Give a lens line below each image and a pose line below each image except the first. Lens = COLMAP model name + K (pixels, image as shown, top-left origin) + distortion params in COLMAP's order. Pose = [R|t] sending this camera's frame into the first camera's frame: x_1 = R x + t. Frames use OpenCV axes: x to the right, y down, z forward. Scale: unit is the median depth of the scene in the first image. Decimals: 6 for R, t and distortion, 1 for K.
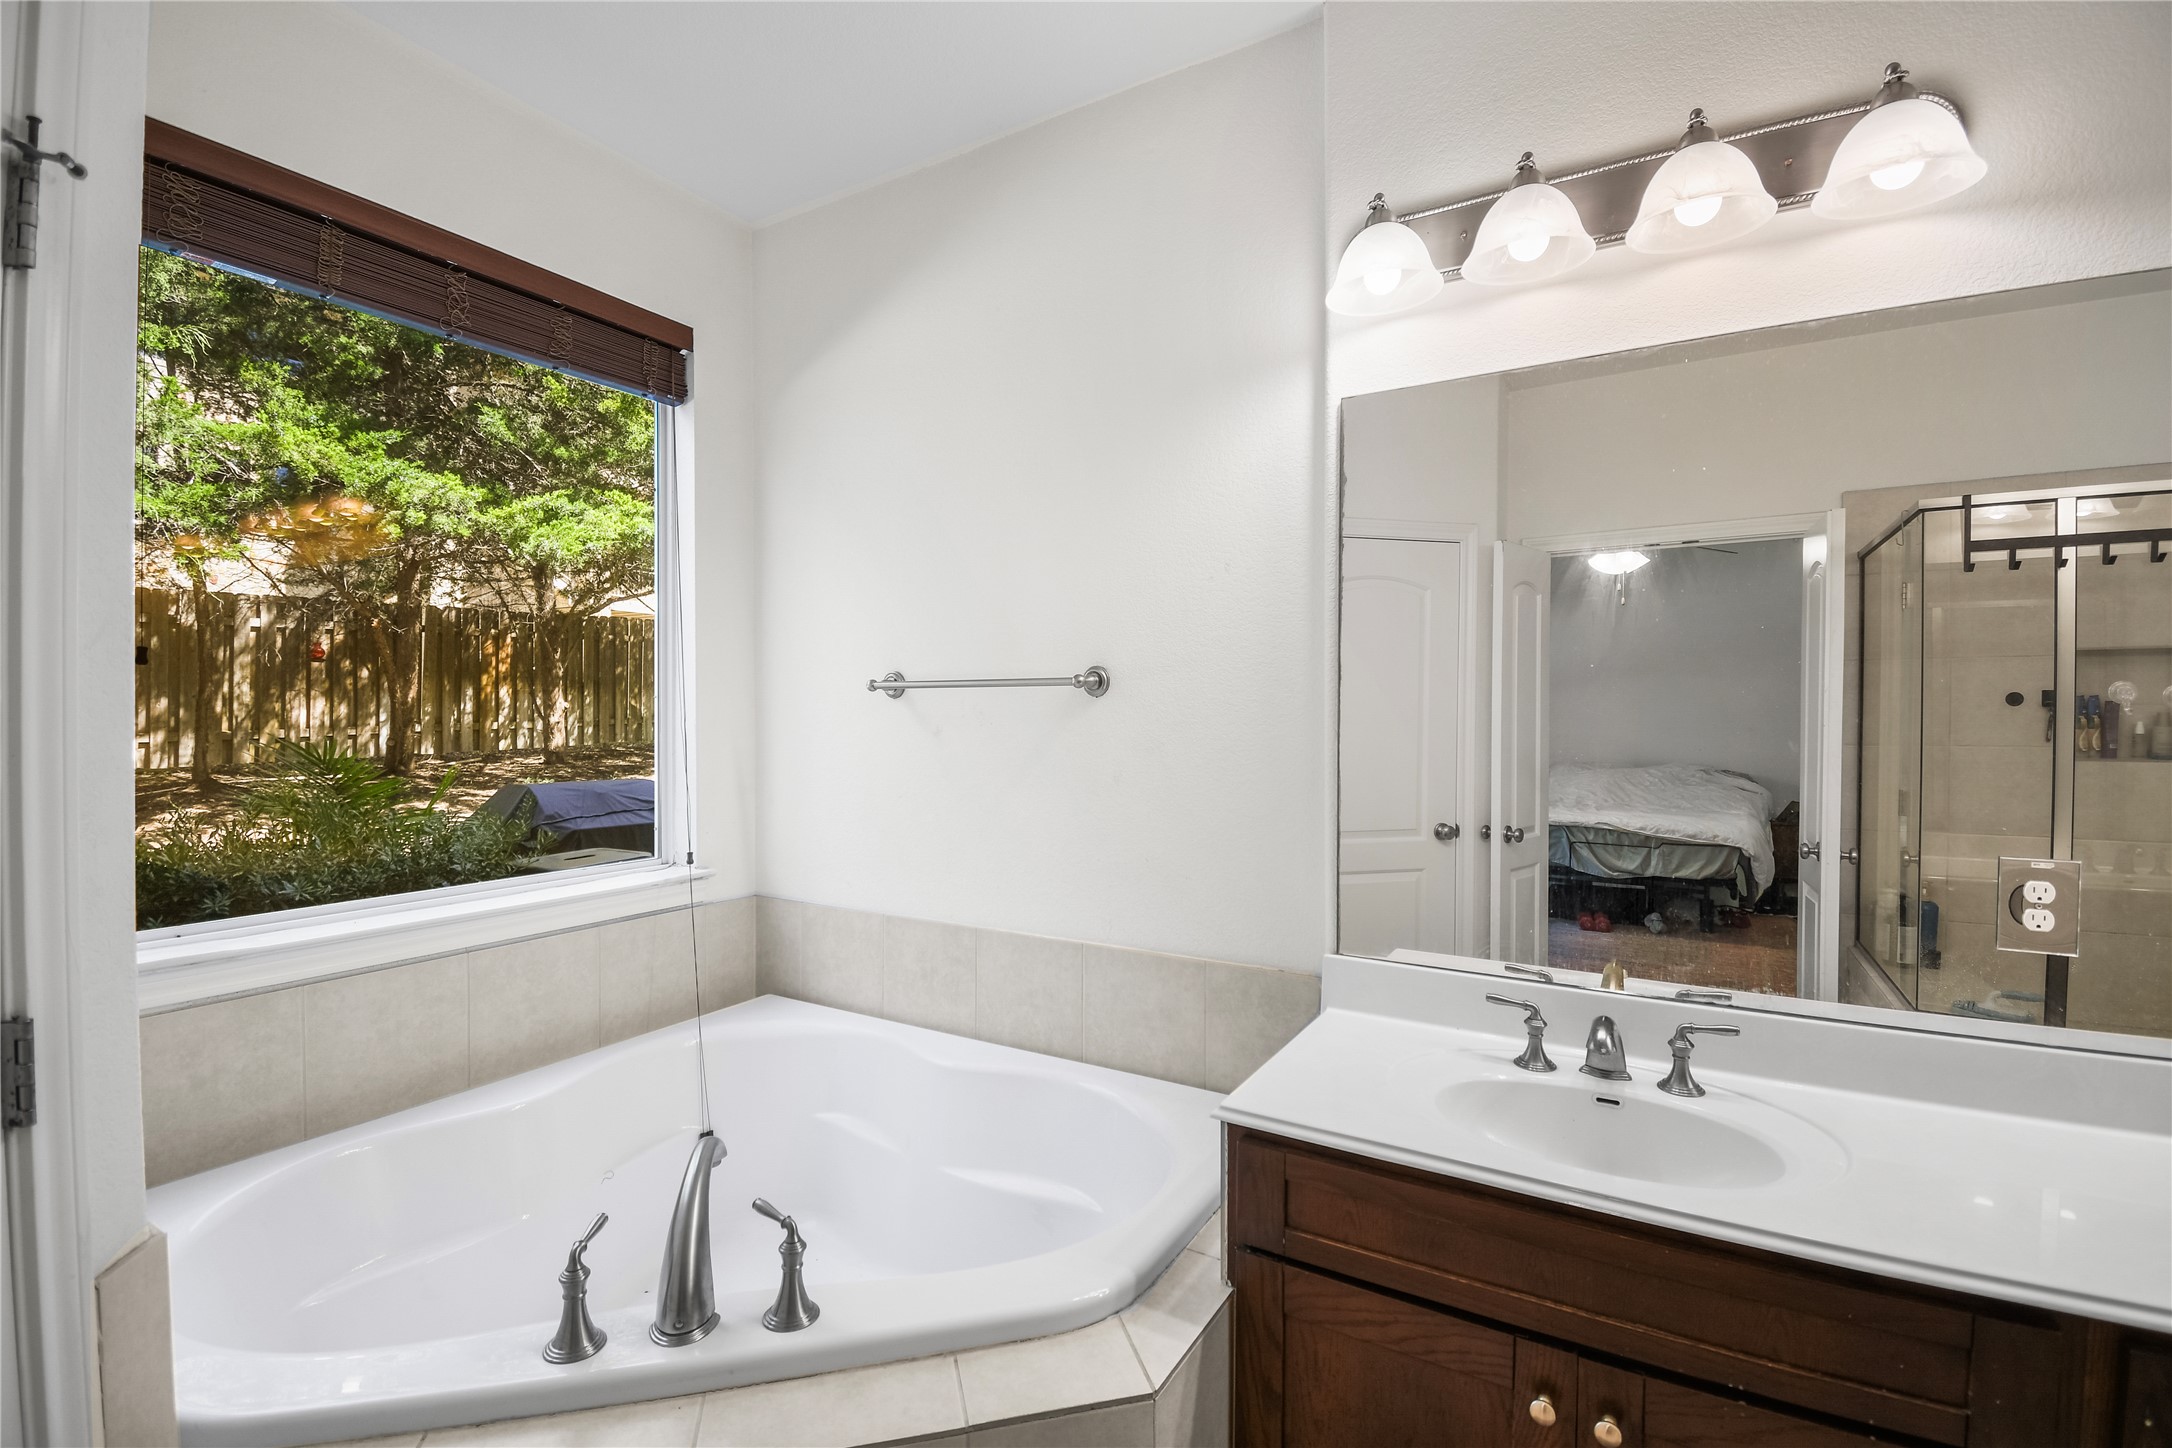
lens RADIAL K [[960.6, 0, 1086.0], [0, 960.6, 724.0], [0, 0, 1]] dist [0.016823, -0.024806]
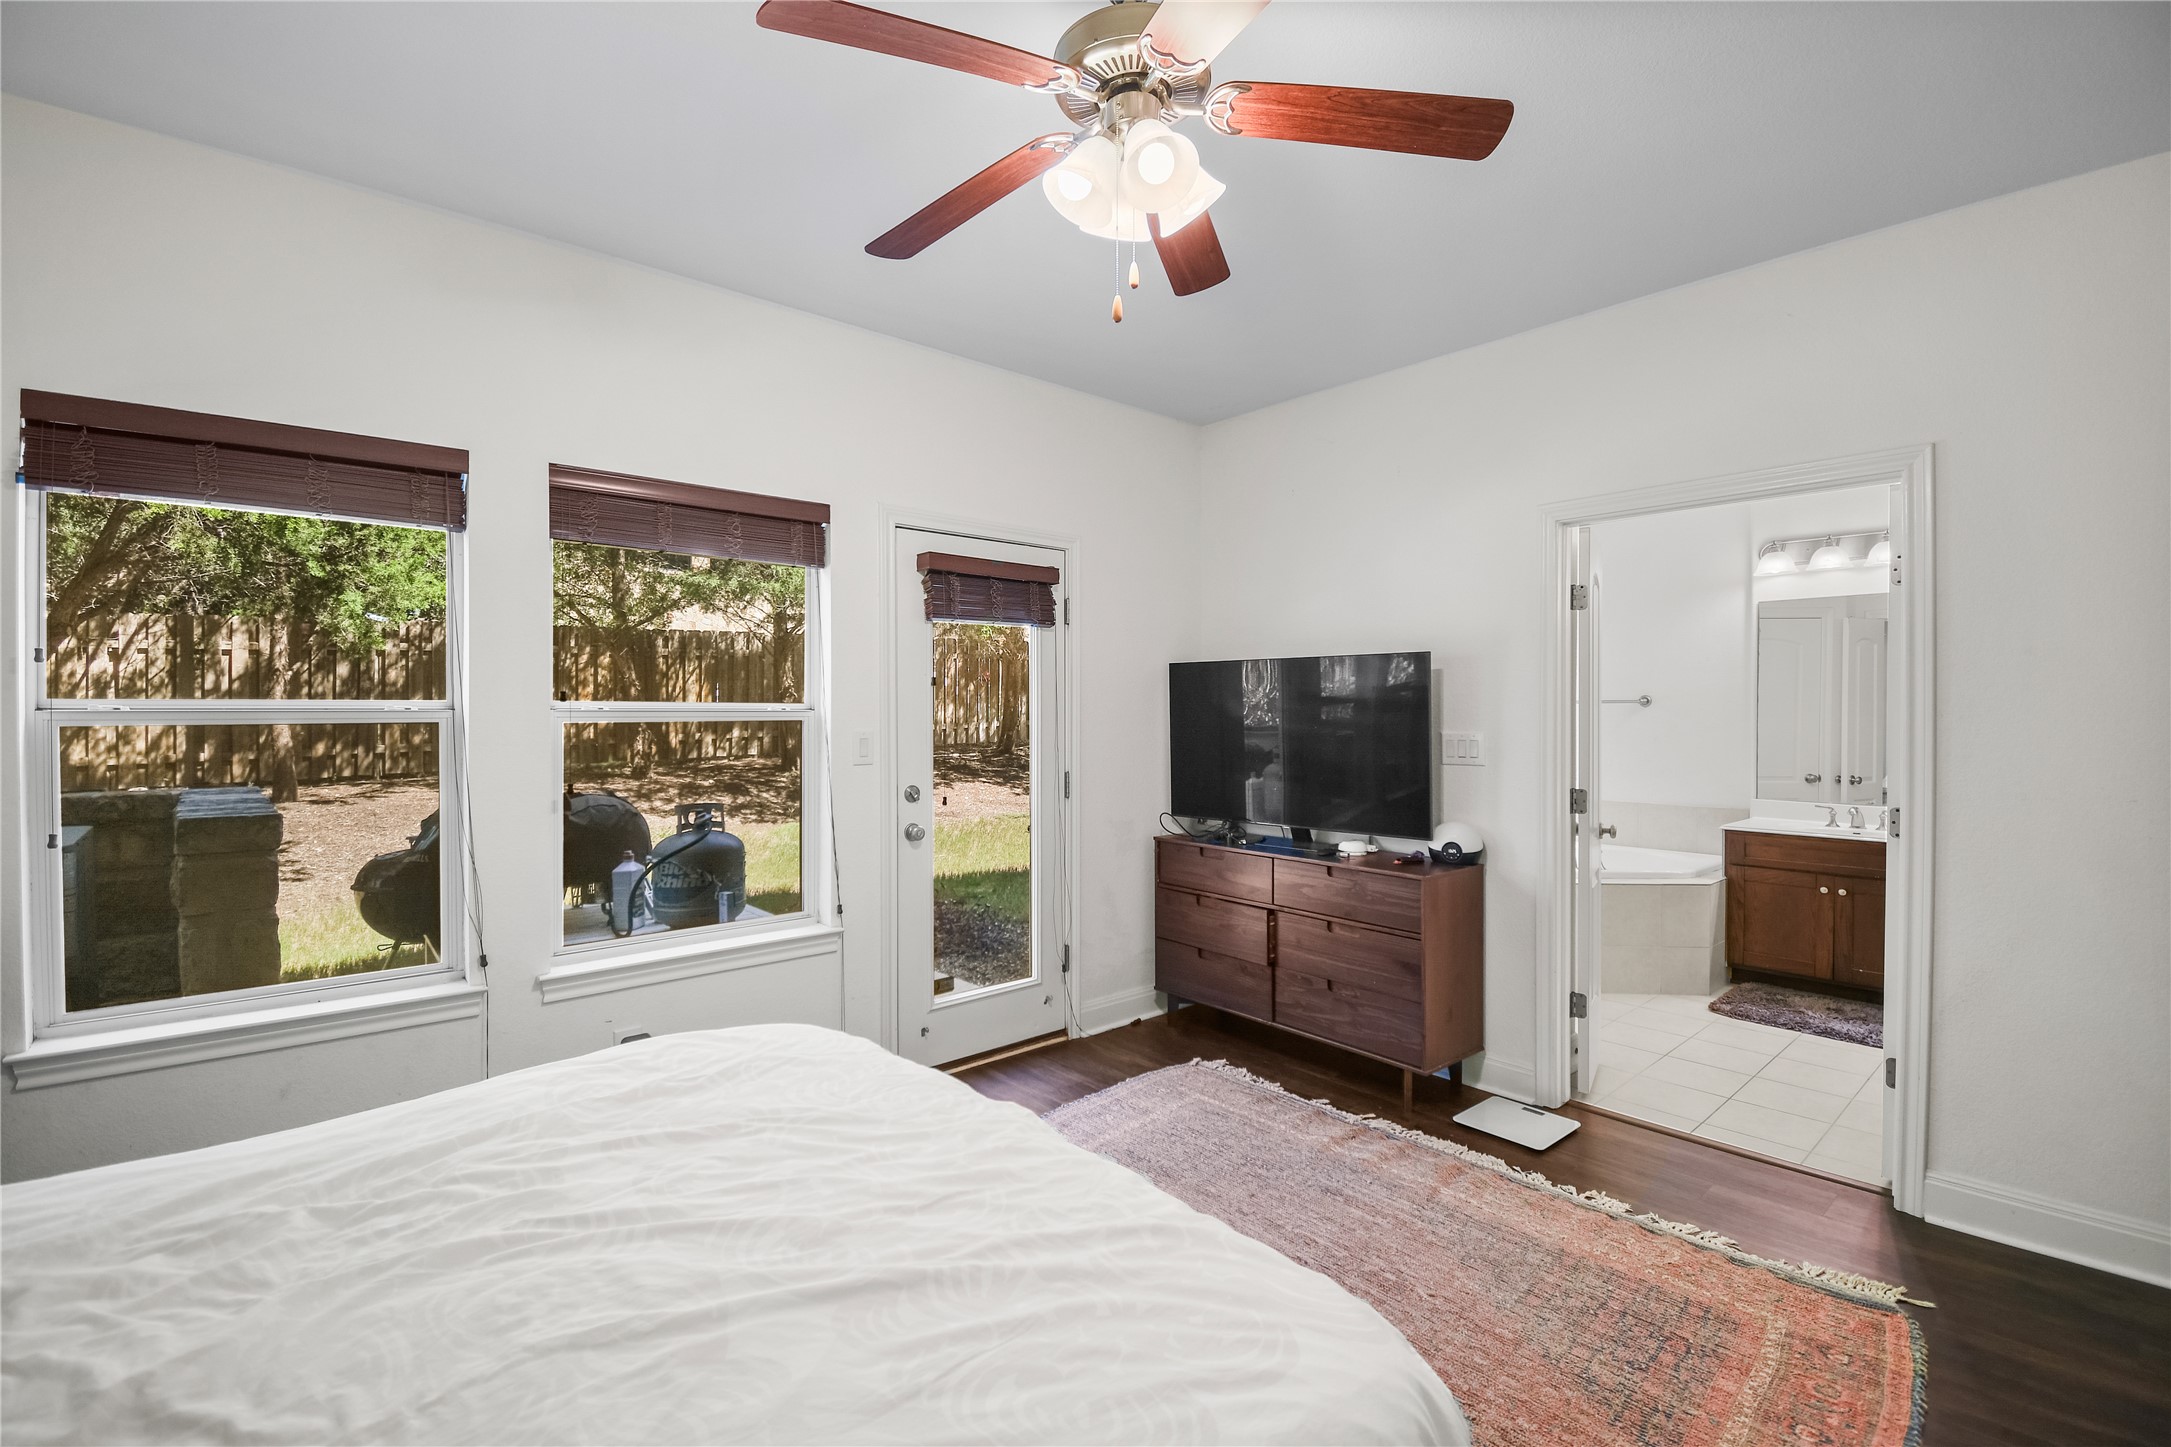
lens RADIAL K [[960.2, 0, 1085.5], [0, 960.2, 723.5], [0, 0, 1]] dist [0.016823, -0.024806]
pose [[0.951182, 0.003073, -0.308614, -0.189145], [-0.003632, 0.999993, -0.001237, 0.007414], [0.308608, 0.002297, 0.951186, -0.585060]]
